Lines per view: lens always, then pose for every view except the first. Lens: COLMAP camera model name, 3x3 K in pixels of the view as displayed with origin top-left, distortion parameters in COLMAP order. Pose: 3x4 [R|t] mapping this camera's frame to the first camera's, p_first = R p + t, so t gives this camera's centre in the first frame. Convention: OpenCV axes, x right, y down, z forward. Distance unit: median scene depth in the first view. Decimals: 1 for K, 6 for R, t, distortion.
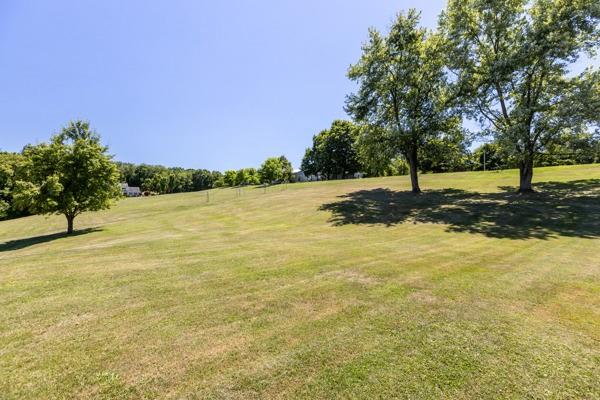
lens RADIAL K [[277.6, 0, 302.4], [0, 277.6, 198.9], [0, 0, 1]] dist [0.001628, -0.000352]
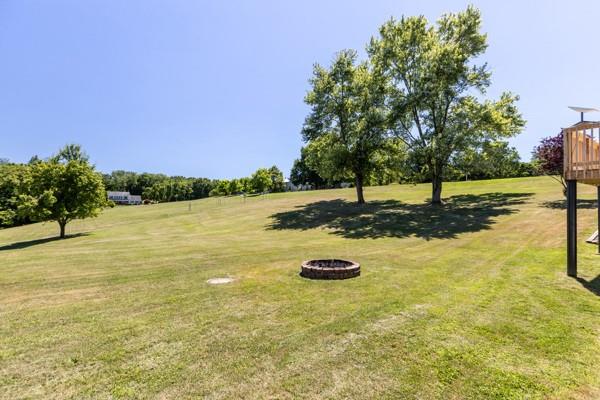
lens RADIAL K [[277.6, 0, 298.2], [0, 277.6, 200.0], [0, 0, 1]] dist [0.001628, -0.000352]
pose [[0.999809, 0.000627, -0.019532, 0.169179], [-0.001127, 0.999672, -0.025572, -0.006839], [0.019510, 0.025589, 0.999482, -0.152656]]
